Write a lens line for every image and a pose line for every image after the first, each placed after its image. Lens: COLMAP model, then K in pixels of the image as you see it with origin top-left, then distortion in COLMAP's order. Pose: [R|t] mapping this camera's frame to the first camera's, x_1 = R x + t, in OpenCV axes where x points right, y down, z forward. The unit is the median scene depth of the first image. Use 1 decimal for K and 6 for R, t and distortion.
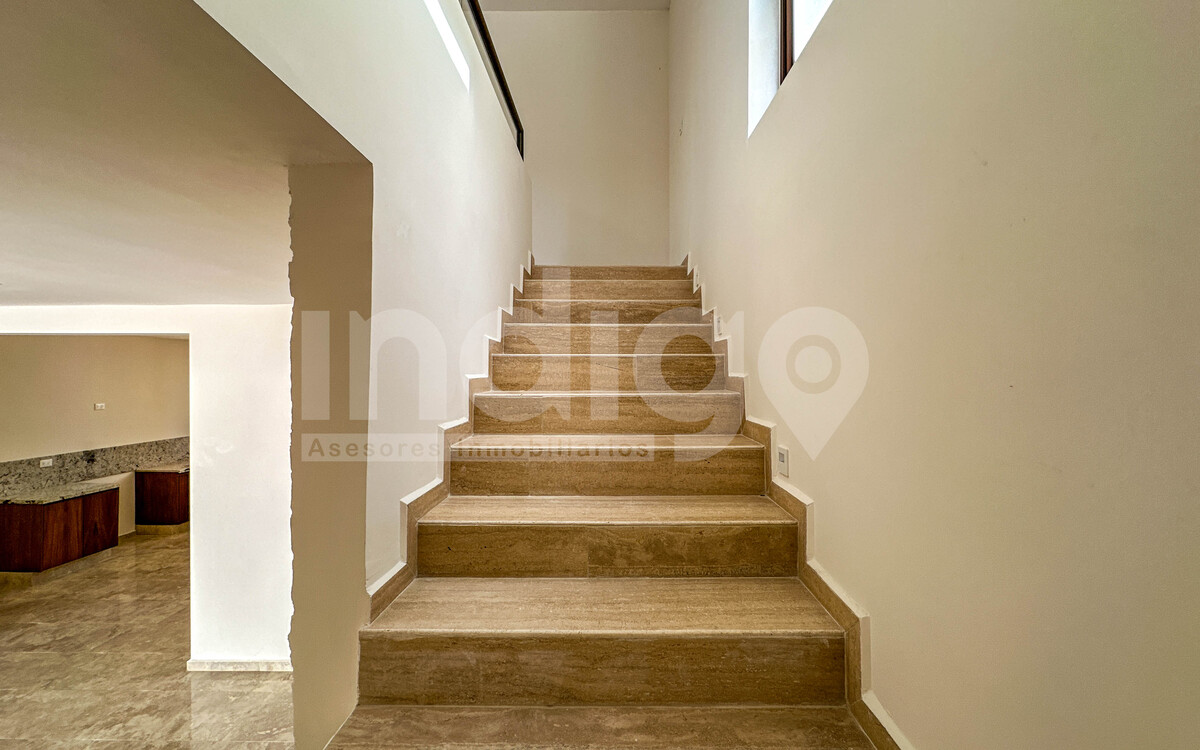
lens RADIAL K [[488.6, 0, 603.3], [0, 488.6, 374.9], [0, 0, 1]] dist [-0.005493, 0.002033]
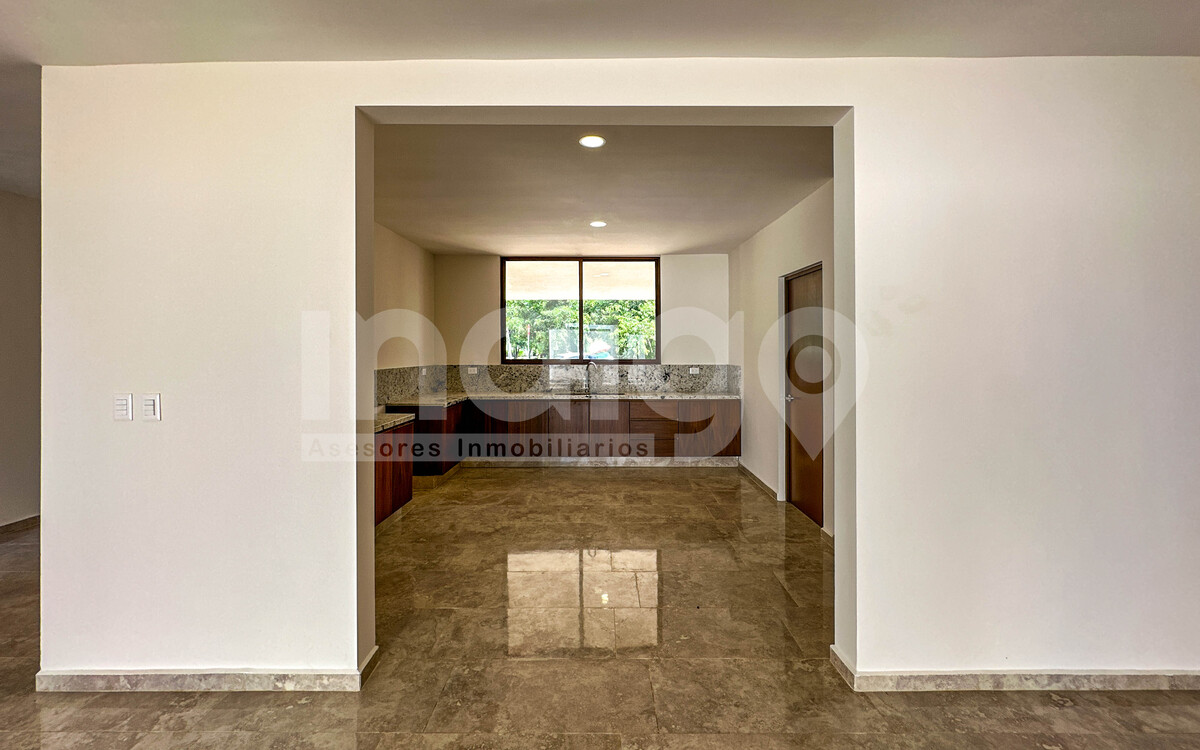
lens RADIAL K [[488.6, 0, 601.7], [0, 488.6, 347.5], [0, 0, 1]] dist [-0.005493, 0.002033]
pose [[0.999963, -0.003318, 0.007901, -1.298457], [0.003358, 0.999981, -0.005096, 0.231794], [-0.007884, 0.005122, 0.999956, 0.482567]]
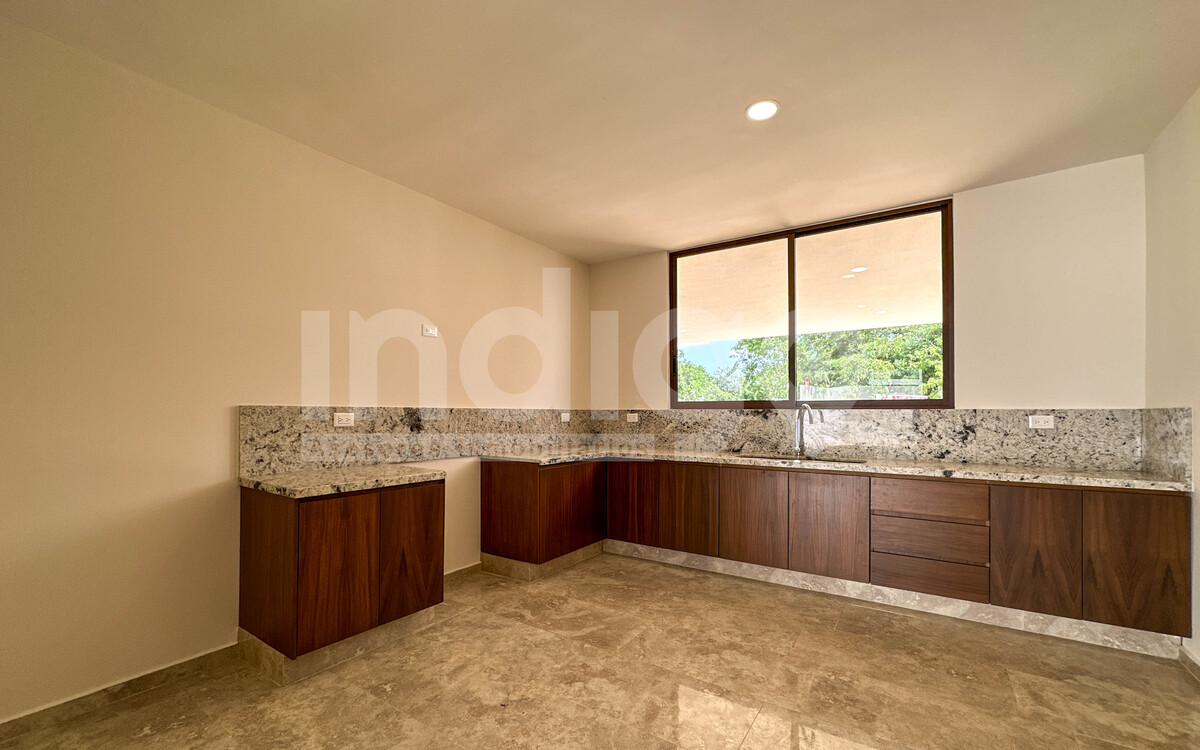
lens RADIAL K [[488.6, 0, 604.7], [0, 488.6, 410.1], [0, 0, 1]] dist [-0.005493, 0.002033]
pose [[0.838319, -0.003521, -0.545169, -1.094903], [0.000683, 0.999985, -0.005409, 0.300611], [0.545179, 0.004163, 0.838309, 1.240848]]
